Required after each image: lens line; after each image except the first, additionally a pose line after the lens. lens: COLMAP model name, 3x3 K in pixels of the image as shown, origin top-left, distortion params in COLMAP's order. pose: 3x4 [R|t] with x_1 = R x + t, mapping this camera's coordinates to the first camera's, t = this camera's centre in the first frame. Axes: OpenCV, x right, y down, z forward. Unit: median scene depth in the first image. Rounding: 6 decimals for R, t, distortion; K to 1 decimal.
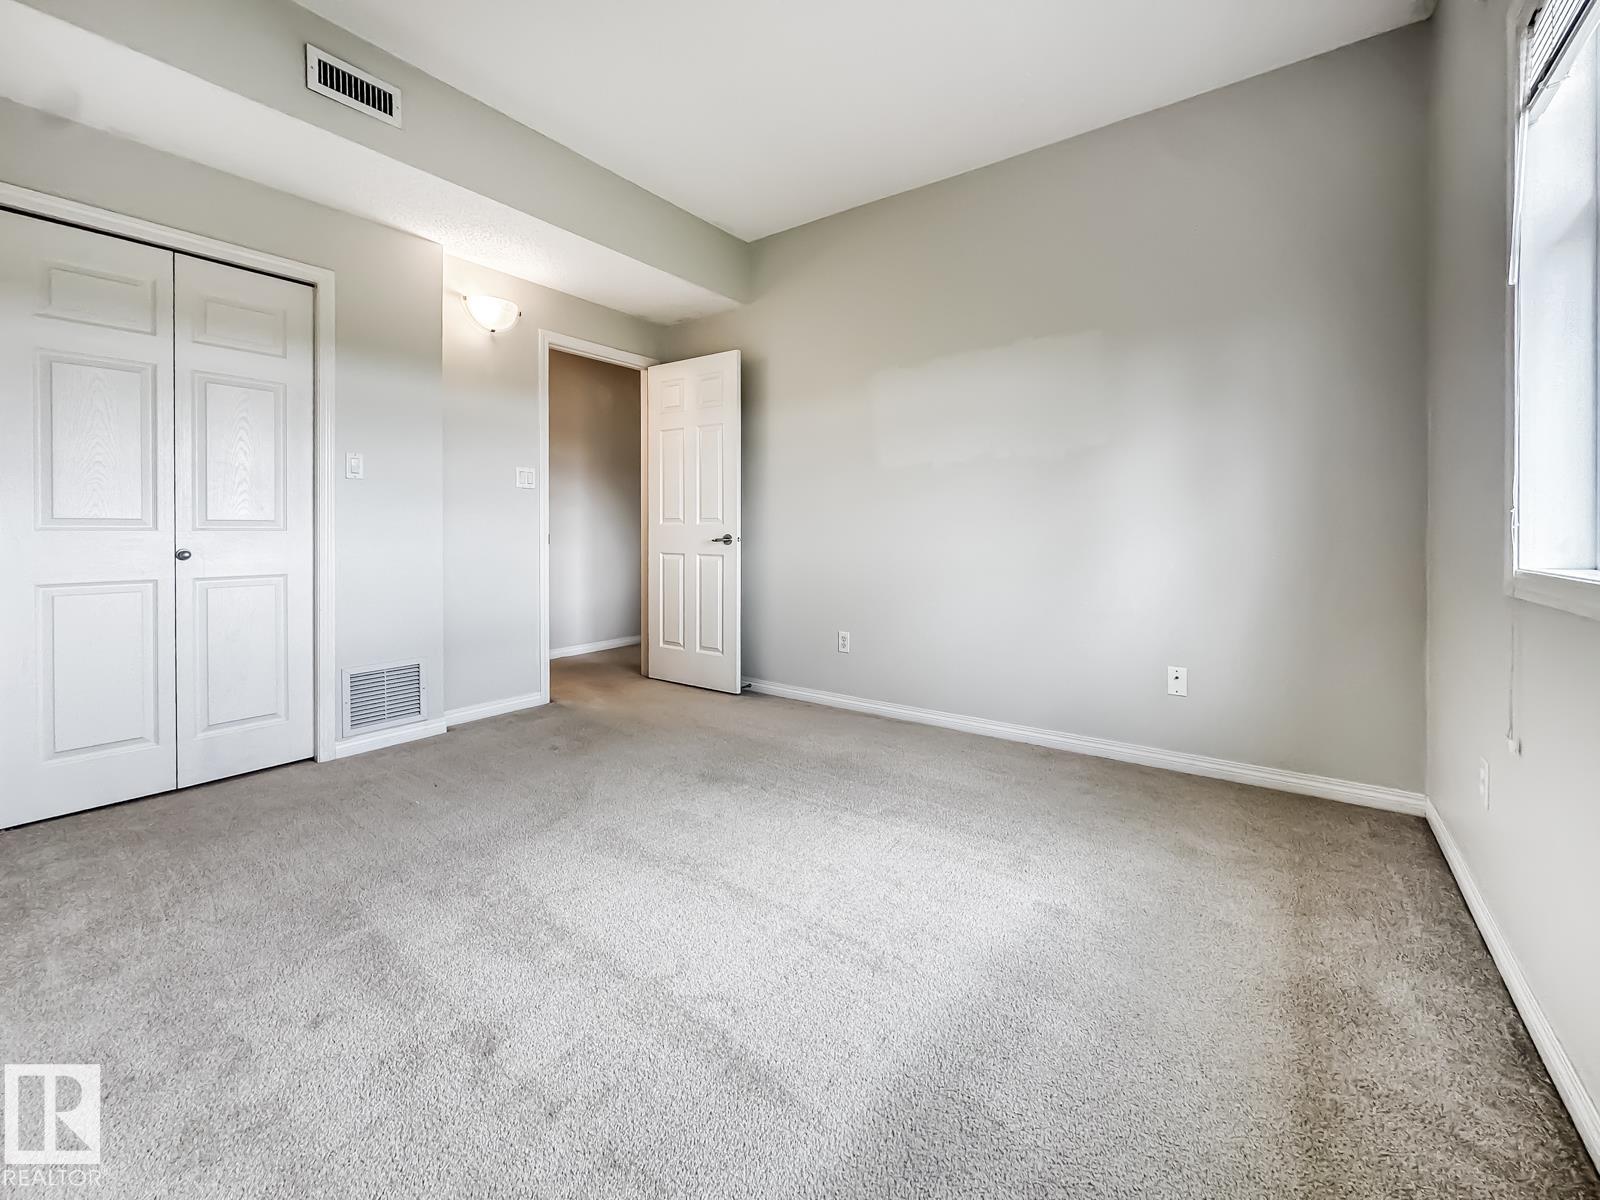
lens RADIAL K [[663.5, 0, 802.0], [0, 663.5, 515.8], [0, 0, 1]] dist [-0.000409, 0.000058]
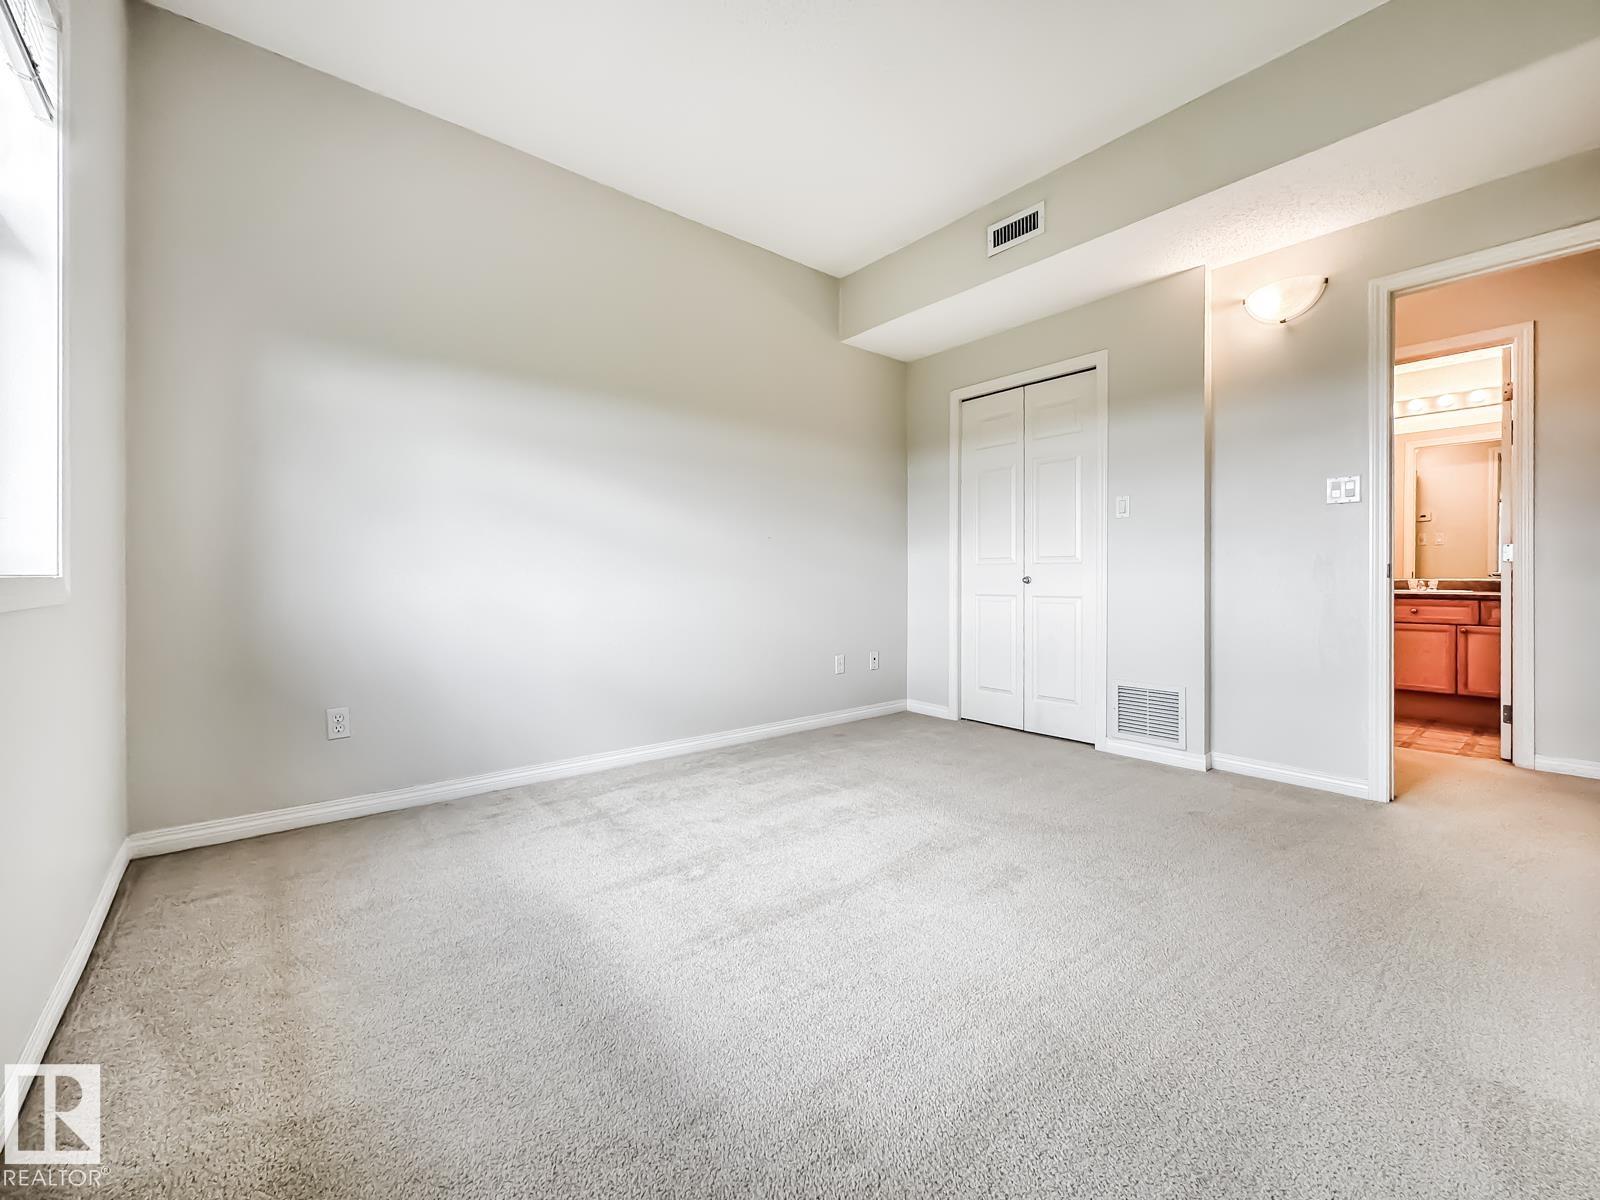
lens RADIAL K [[662.7, 0, 803.1], [0, 662.7, 565.2], [0, 0, 1]] dist [-0.000349, 0.000220]
pose [[-0.246163, -0.011110, -0.969165, 0.600430], [0.023180, 0.999581, -0.017346, 0.034112], [0.968951, -0.026735, -0.245802, 0.757908]]
